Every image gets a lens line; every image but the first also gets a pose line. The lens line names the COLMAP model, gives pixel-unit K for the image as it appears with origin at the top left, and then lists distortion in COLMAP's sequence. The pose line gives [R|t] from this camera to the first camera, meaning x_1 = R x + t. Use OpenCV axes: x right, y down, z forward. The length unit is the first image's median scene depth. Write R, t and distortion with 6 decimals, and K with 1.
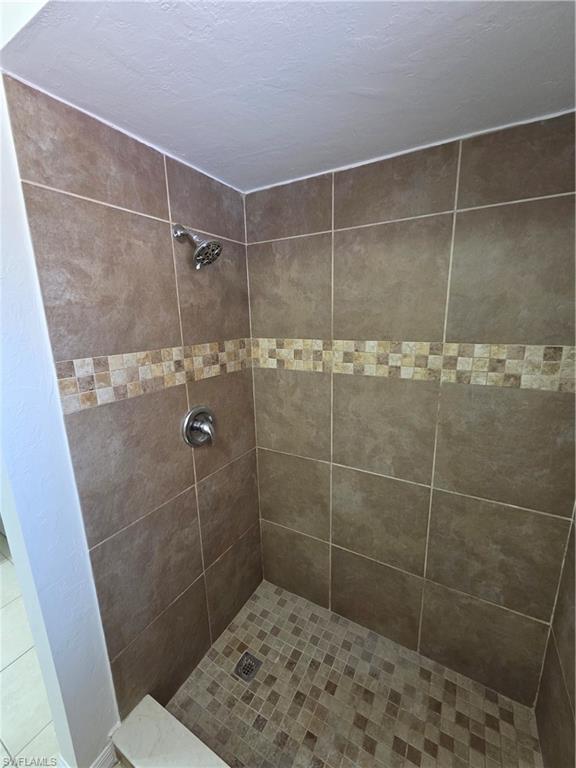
lens RADIAL K [[315.9, 0, 287.3], [0, 315.9, 383.5], [0, 0, 1]] dist [0.000099, 0.000563]
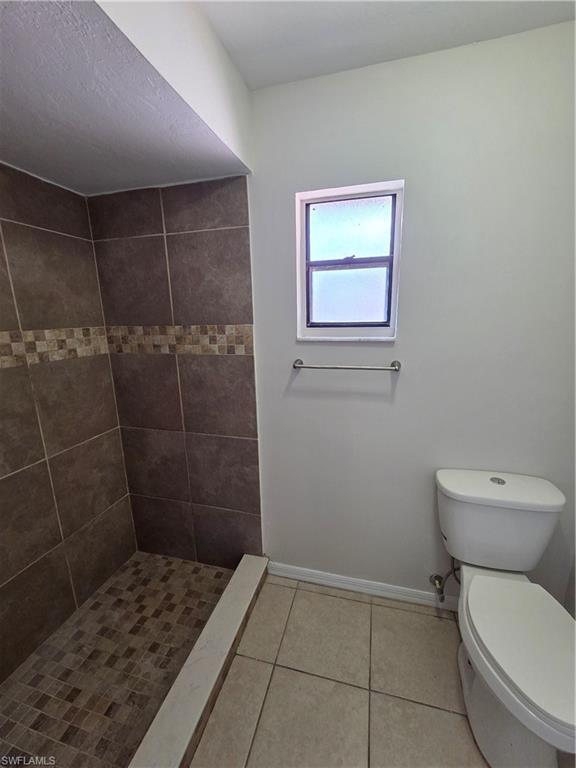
lens RADIAL K [[315.9, 0, 291.5], [0, 315.9, 388.4], [0, 0, 1]] dist [0.000099, 0.000563]
pose [[-0.262131, -0.192403, 0.945658, -0.881292], [0.237071, 0.937055, 0.256368, 0.007275], [-0.935459, 0.291391, -0.200018, 0.353435]]
